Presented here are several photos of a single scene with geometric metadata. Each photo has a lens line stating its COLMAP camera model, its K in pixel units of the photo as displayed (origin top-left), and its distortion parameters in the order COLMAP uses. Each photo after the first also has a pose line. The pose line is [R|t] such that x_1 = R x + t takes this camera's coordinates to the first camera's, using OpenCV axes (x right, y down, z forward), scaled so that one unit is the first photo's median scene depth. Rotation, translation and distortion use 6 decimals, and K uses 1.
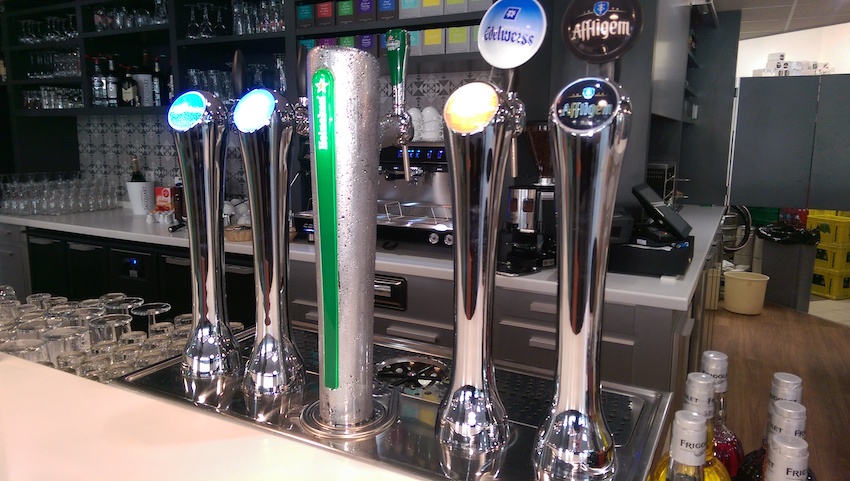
lens RADIAL K [[603.7, 0, 424.0], [0, 603.7, 241.0], [0, 0, 1]] dist [-0.000168, 0.001990]
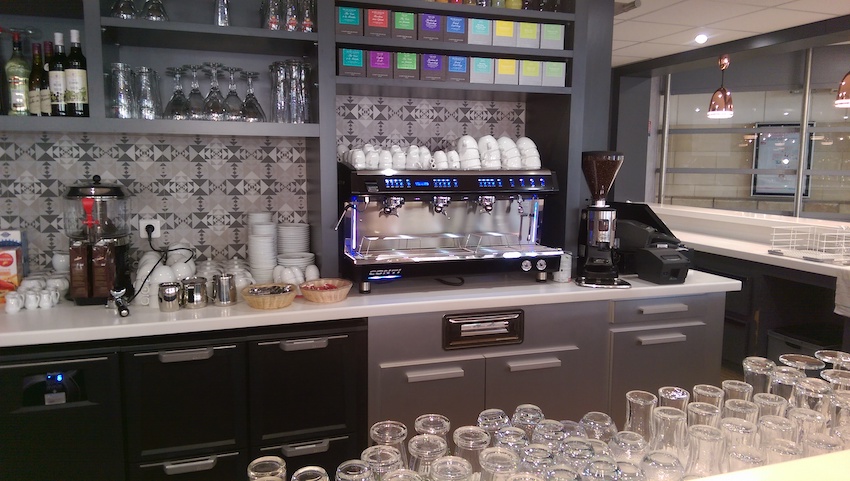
lens RADIAL K [[603.7, 0, 420.9], [0, 603.7, 223.3], [0, 0, 1]] dist [-0.000168, 0.001990]
pose [[0.697432, -0.074815, 0.712735, -0.769353], [0.121498, 0.992483, -0.014709, -0.075759], [-0.706276, 0.096854, 0.701279, 0.392003]]
